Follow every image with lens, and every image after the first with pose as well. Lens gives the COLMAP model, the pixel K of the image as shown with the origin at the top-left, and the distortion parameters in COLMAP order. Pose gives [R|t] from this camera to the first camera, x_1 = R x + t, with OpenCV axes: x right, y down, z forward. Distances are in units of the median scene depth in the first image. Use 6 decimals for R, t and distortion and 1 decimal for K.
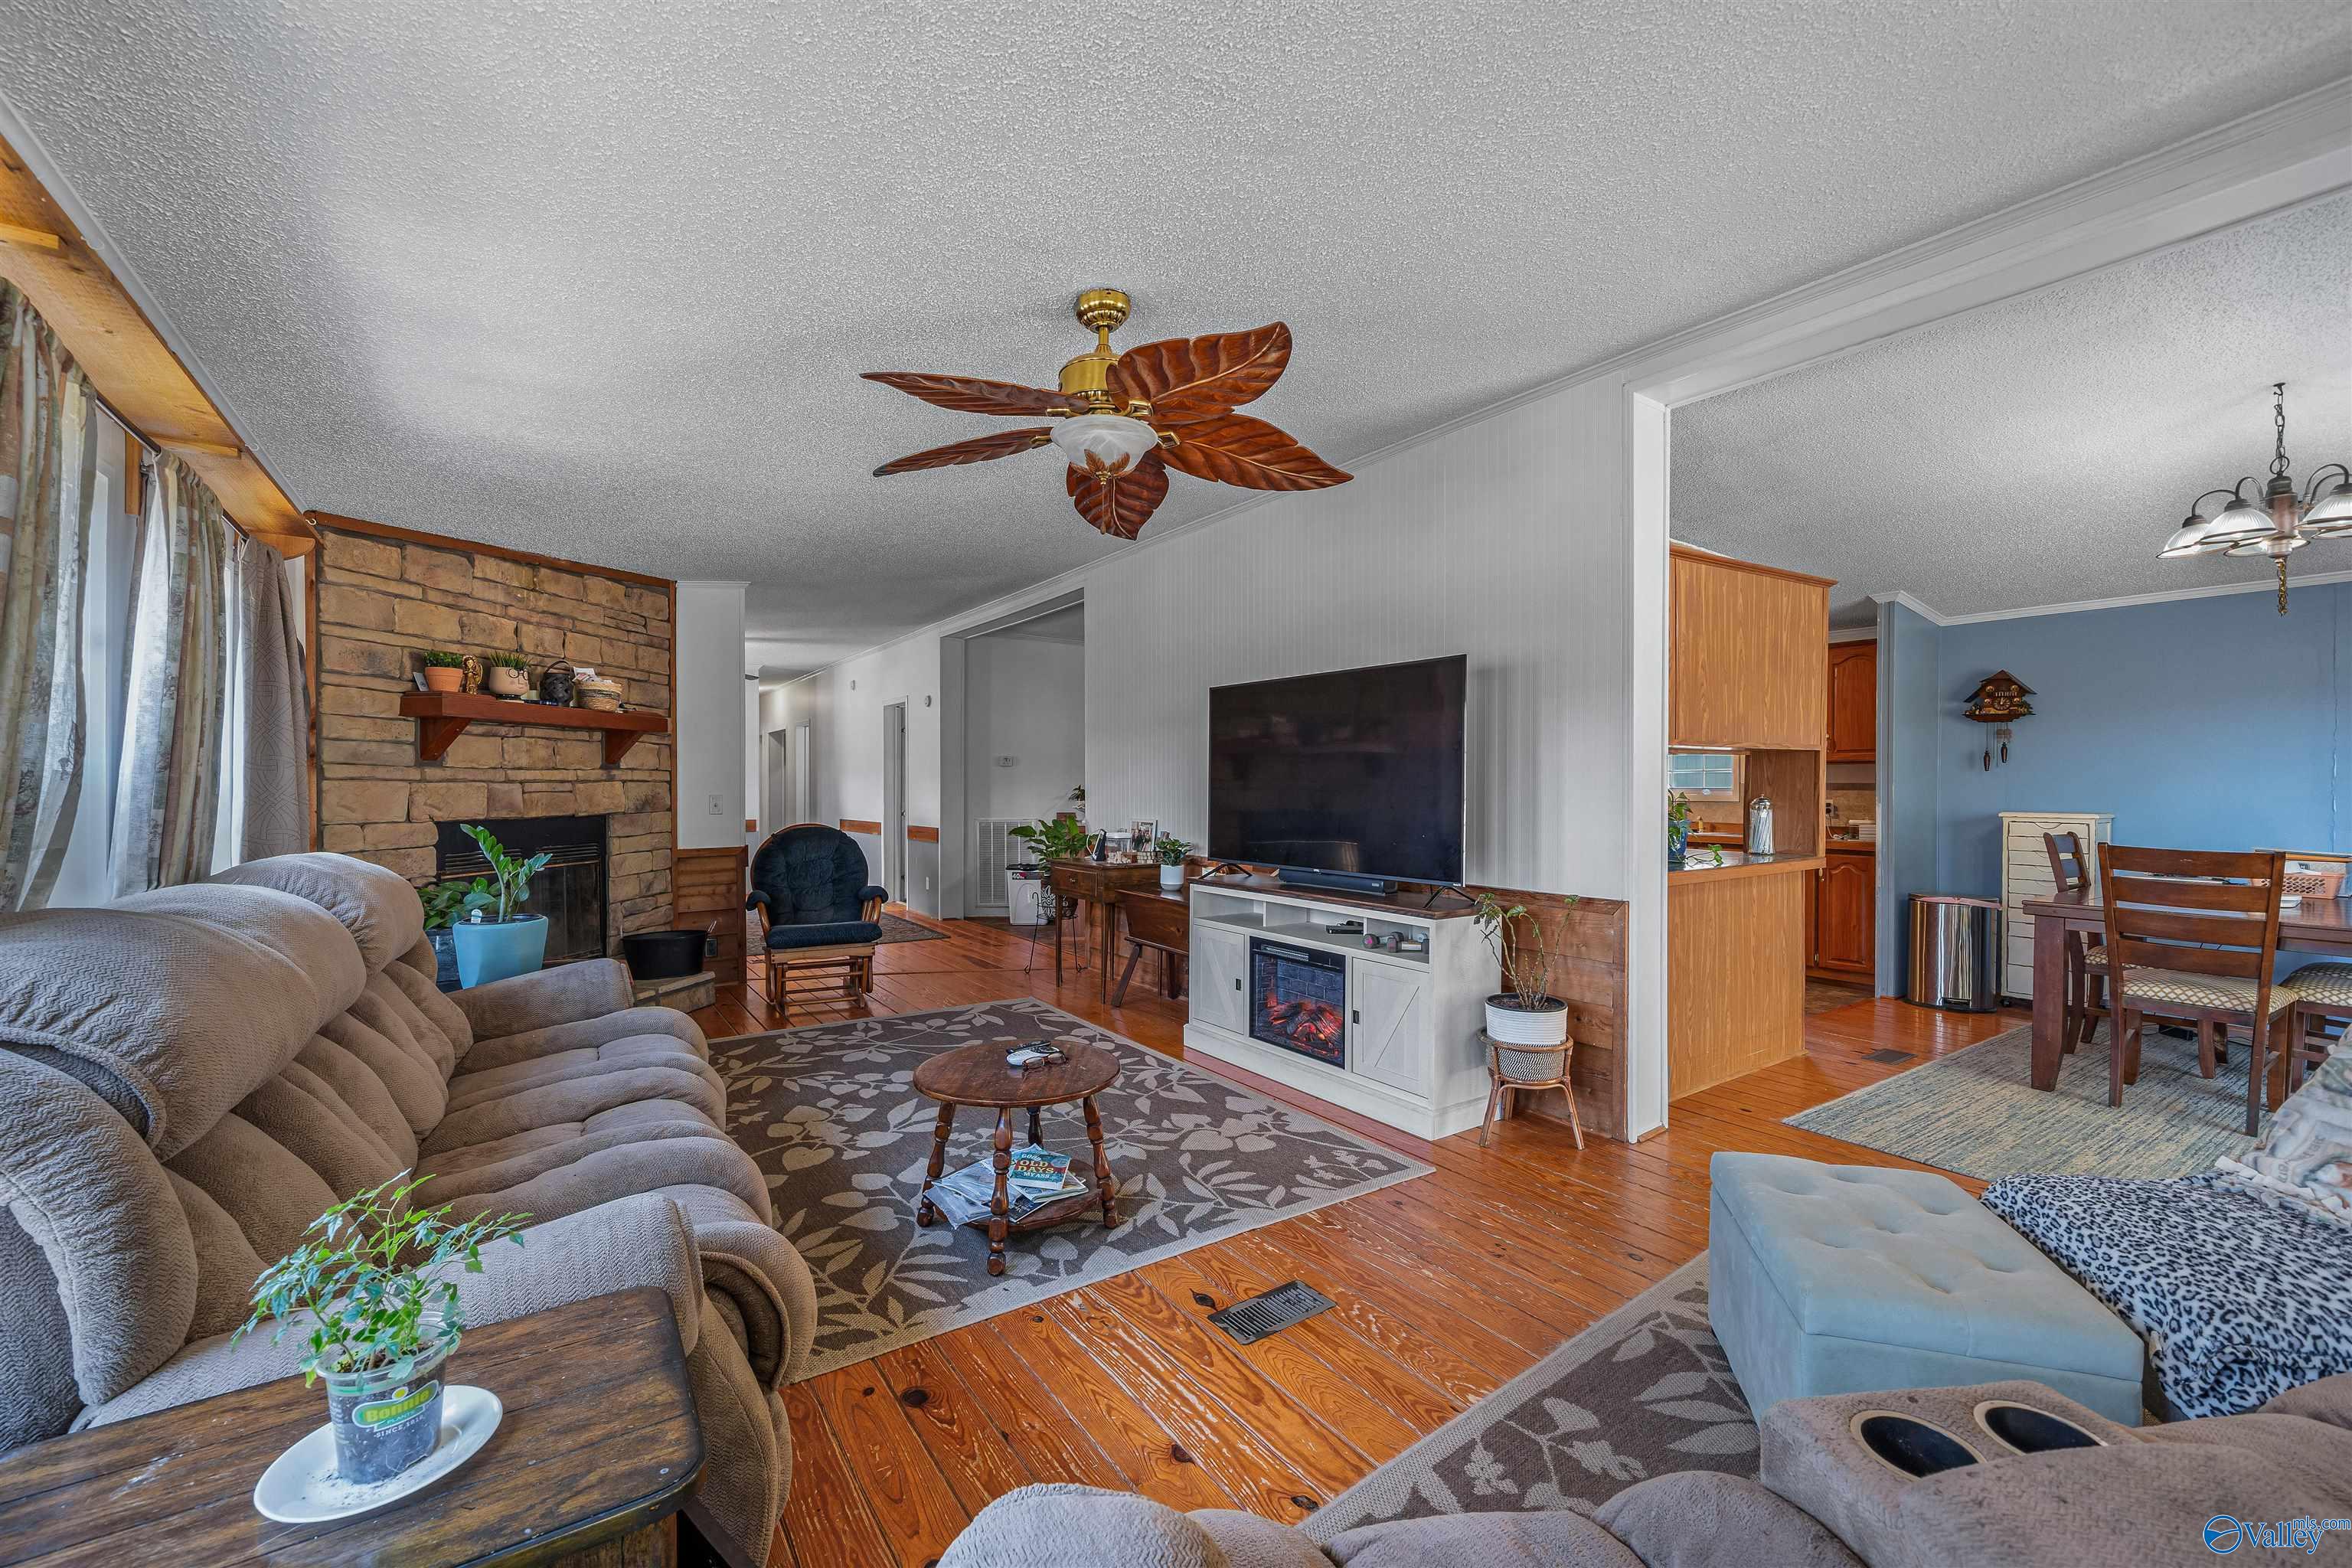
lens RADIAL K [[955.1, 0, 1162.9], [0, 955.1, 781.7], [0, 0, 1]] dist [-0.001634, 0.001019]
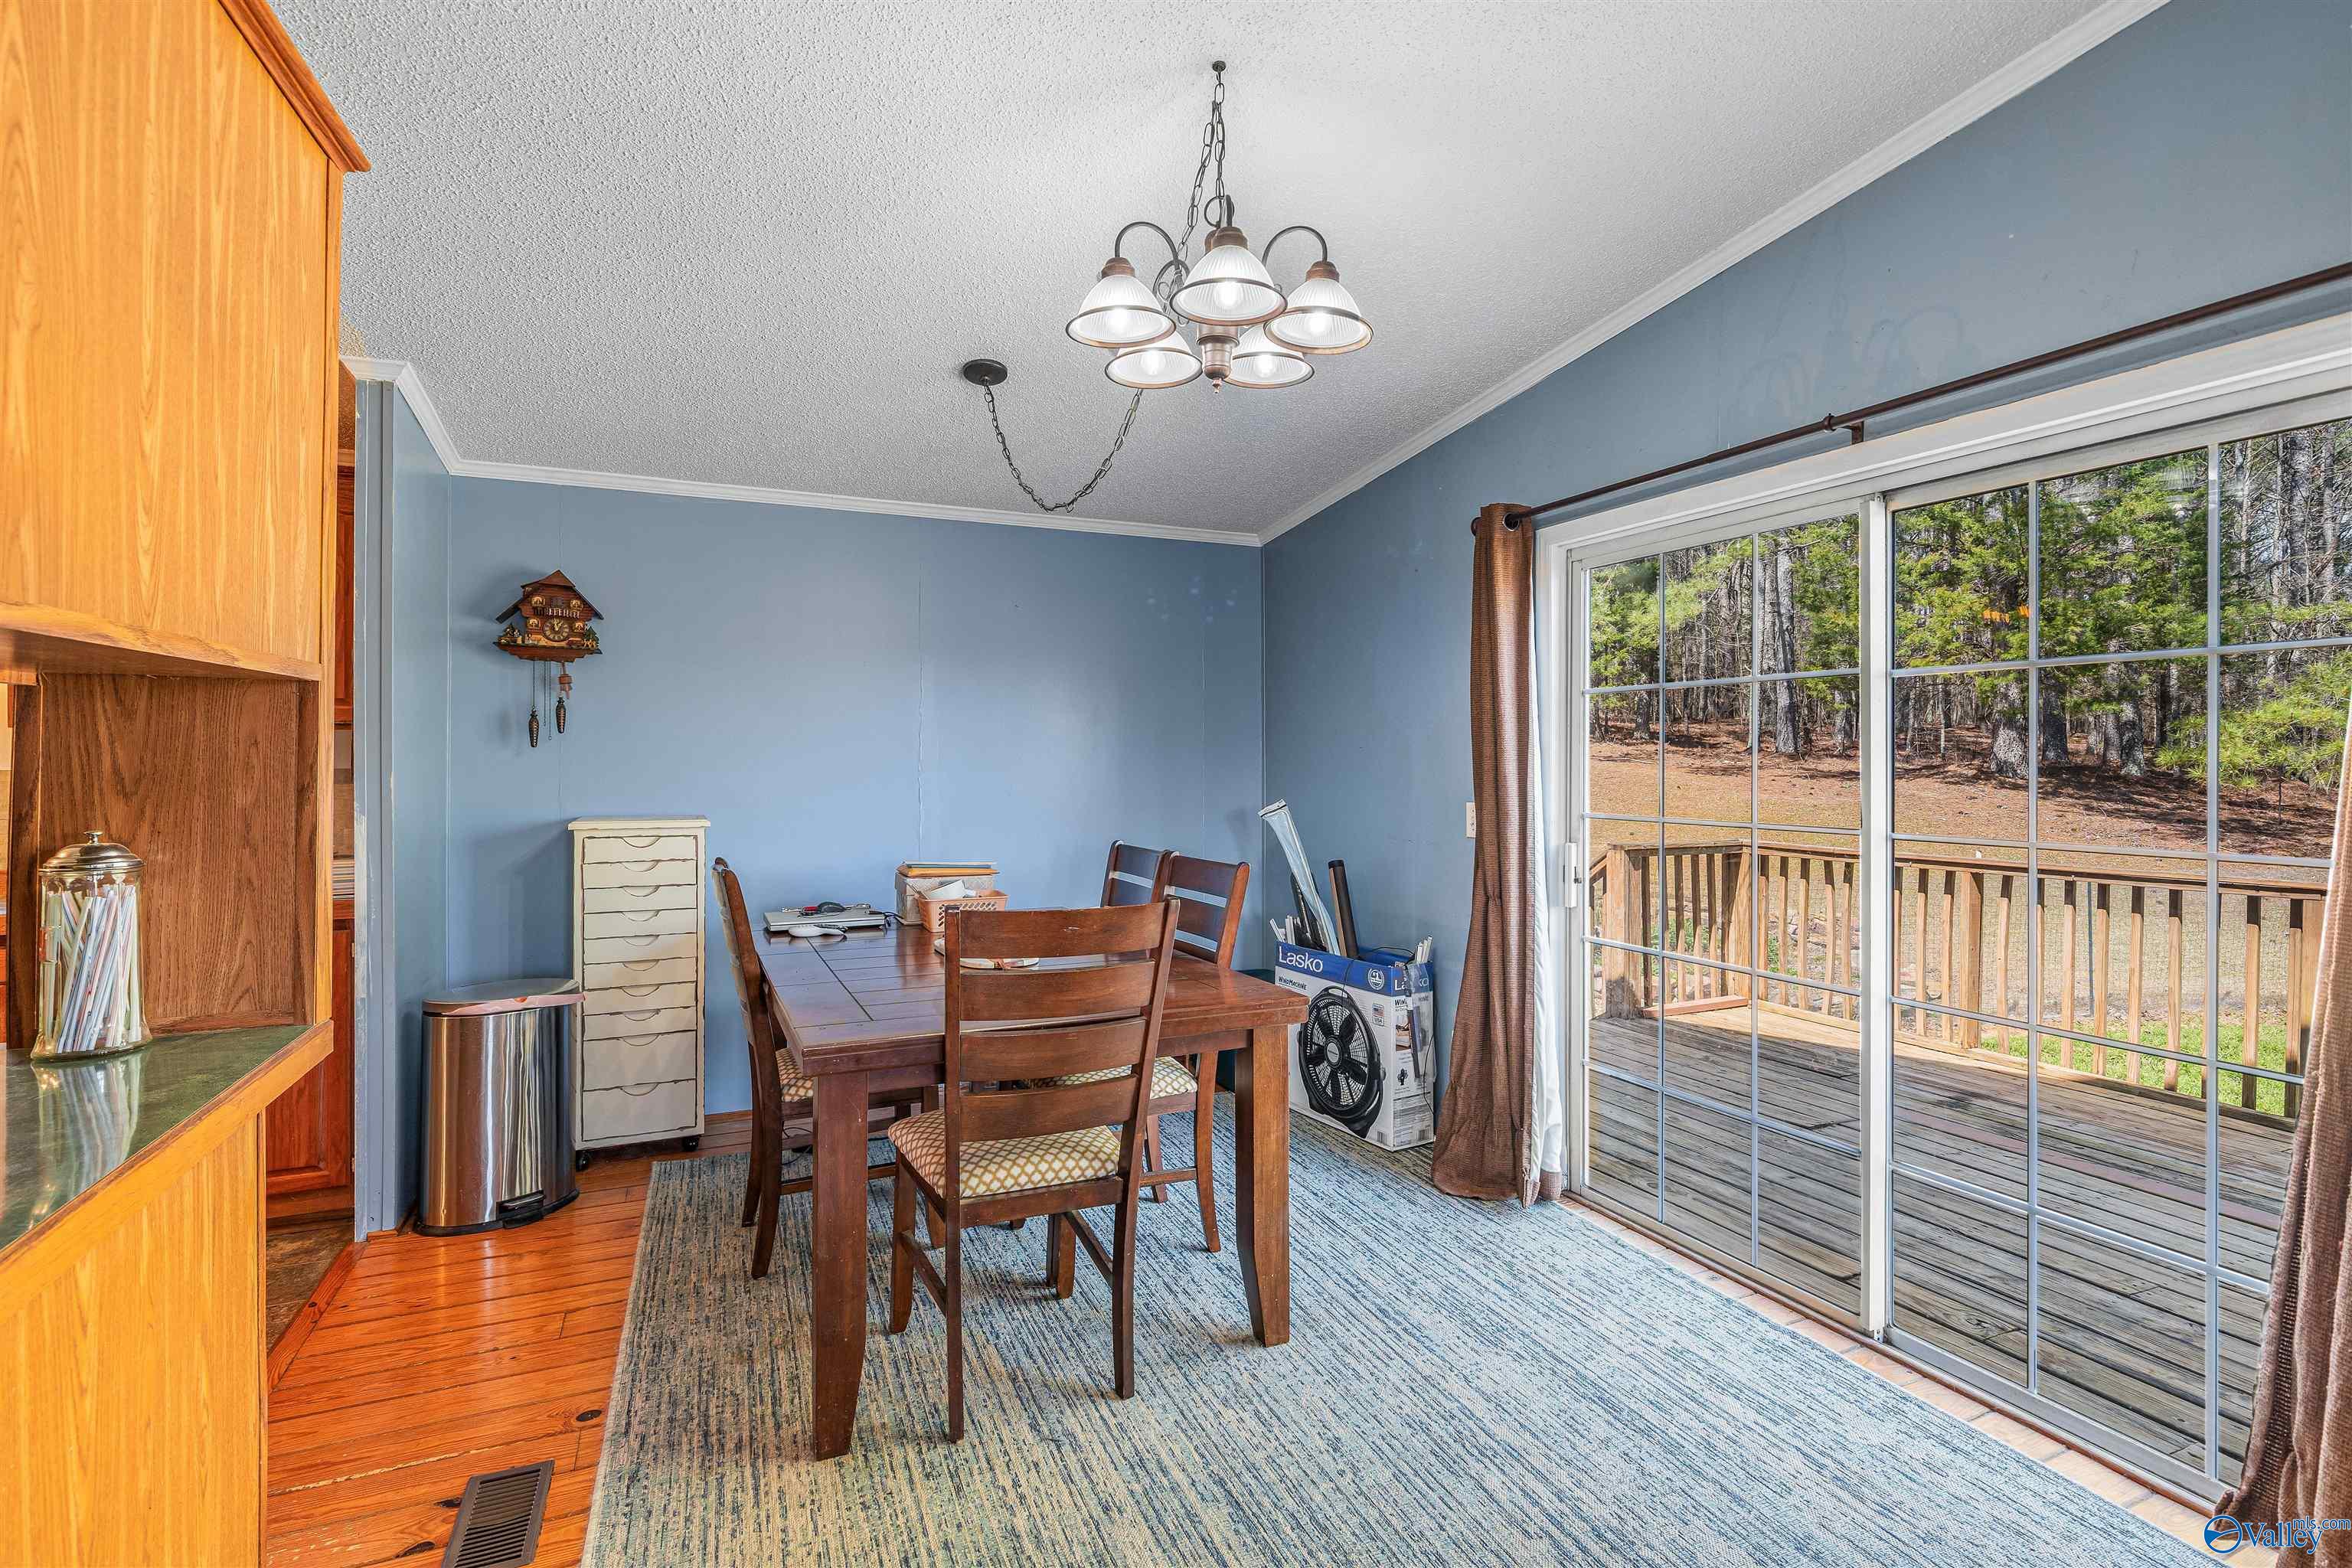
lens RADIAL K [[1106.7, 0, 1179.2], [0, 1106.7, 763.0], [0, 0, 1]] dist [-0.001242, -0.000469]
pose [[0.191481, -0.003939, 0.981488, 0.306072], [-0.005928, 0.999969, 0.005170, -0.007738], [-0.981478, -0.006809, 0.191452, 0.516045]]
